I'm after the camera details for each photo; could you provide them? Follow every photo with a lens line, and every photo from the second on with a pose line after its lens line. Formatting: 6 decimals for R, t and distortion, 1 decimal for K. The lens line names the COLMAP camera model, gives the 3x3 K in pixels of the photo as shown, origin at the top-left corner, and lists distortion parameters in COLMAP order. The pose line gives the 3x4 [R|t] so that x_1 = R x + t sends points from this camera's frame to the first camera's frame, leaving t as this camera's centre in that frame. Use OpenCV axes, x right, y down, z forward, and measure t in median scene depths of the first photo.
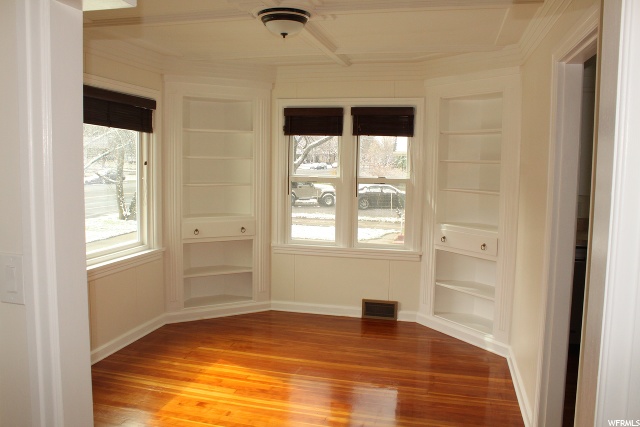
lens RADIAL K [[544.2, 0, 322.1], [0, 544.2, 214.6], [0, 0, 1]] dist [-0.138754, 0.125591]
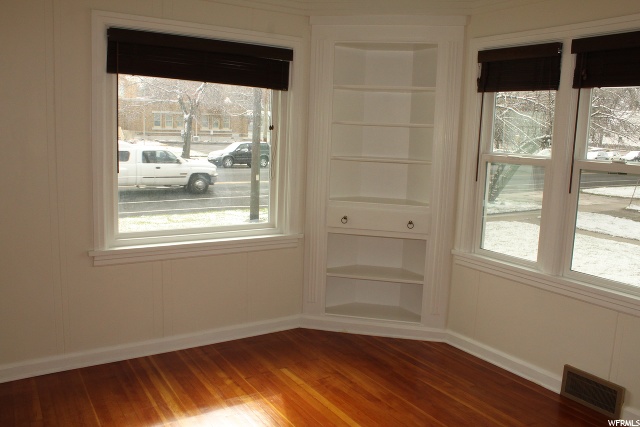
lens RADIAL K [[544.2, 0, 318.9], [0, 544.2, 214.2], [0, 0, 1]] dist [-0.138754, 0.125591]
pose [[0.730304, 0.112786, -0.673748, 0.256200], [-0.089685, 0.993569, 0.069111, -0.025532], [0.677210, 0.009952, 0.735722, 0.396373]]
